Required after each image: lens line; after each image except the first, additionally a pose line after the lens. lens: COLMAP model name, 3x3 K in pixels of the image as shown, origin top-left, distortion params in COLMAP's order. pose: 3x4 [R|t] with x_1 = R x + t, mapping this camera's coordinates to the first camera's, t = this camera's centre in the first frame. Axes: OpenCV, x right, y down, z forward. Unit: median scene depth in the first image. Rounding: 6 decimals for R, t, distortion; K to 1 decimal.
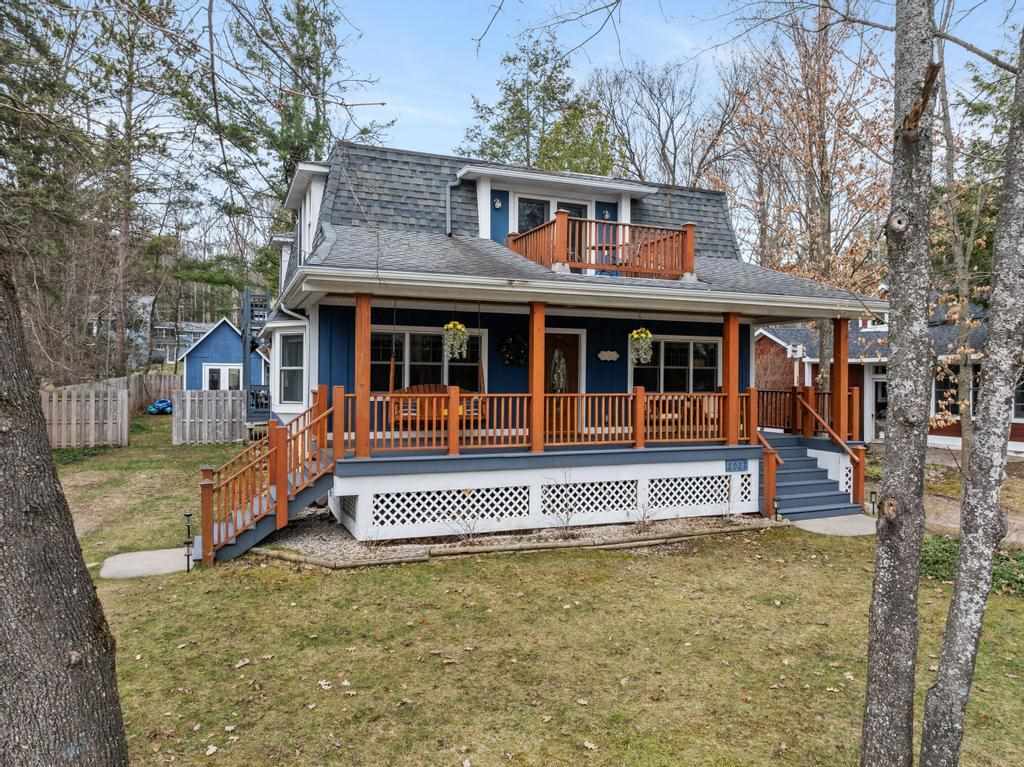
lens RADIAL K [[861.1, 0, 512.0], [0, 861.1, 383.5], [0, 0, 1]] dist [0.003570, 0.000138]
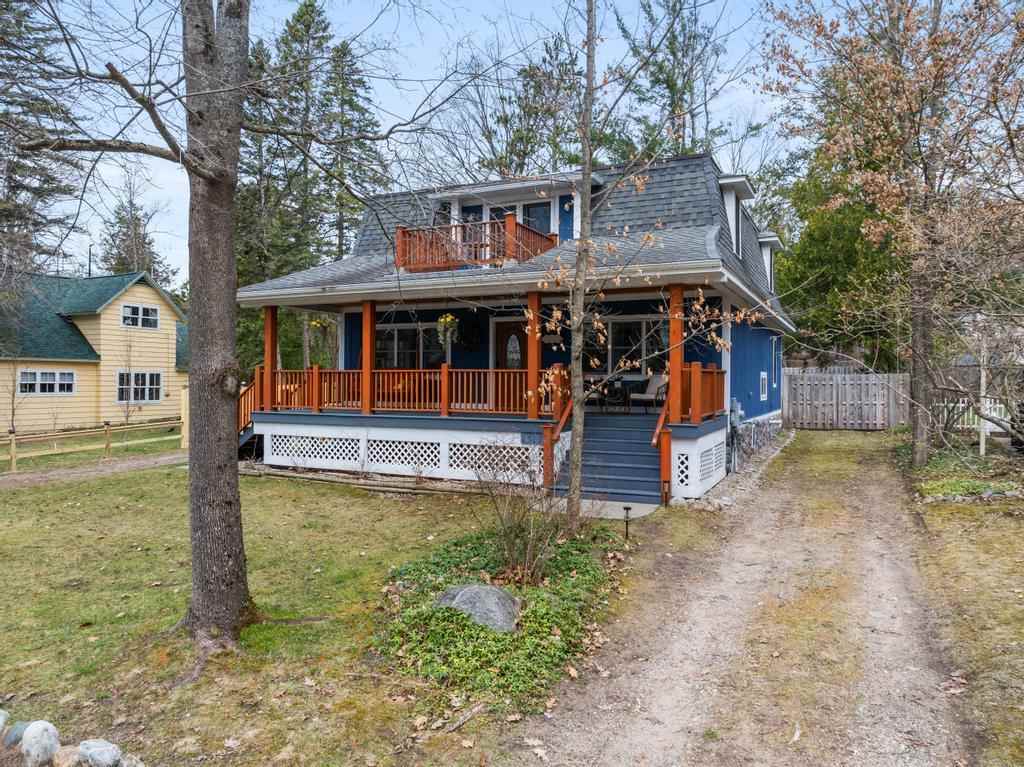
lens RADIAL K [[726.5, 0, 510.3], [0, 726.5, 365.6], [0, 0, 1]] dist [0.001818, 0.000494]
pose [[0.611261, -0.003992, -0.791419, 0.929334], [0.010996, 0.999934, 0.003450, 0.003064], [0.791353, -0.010812, 0.611264, 0.437340]]
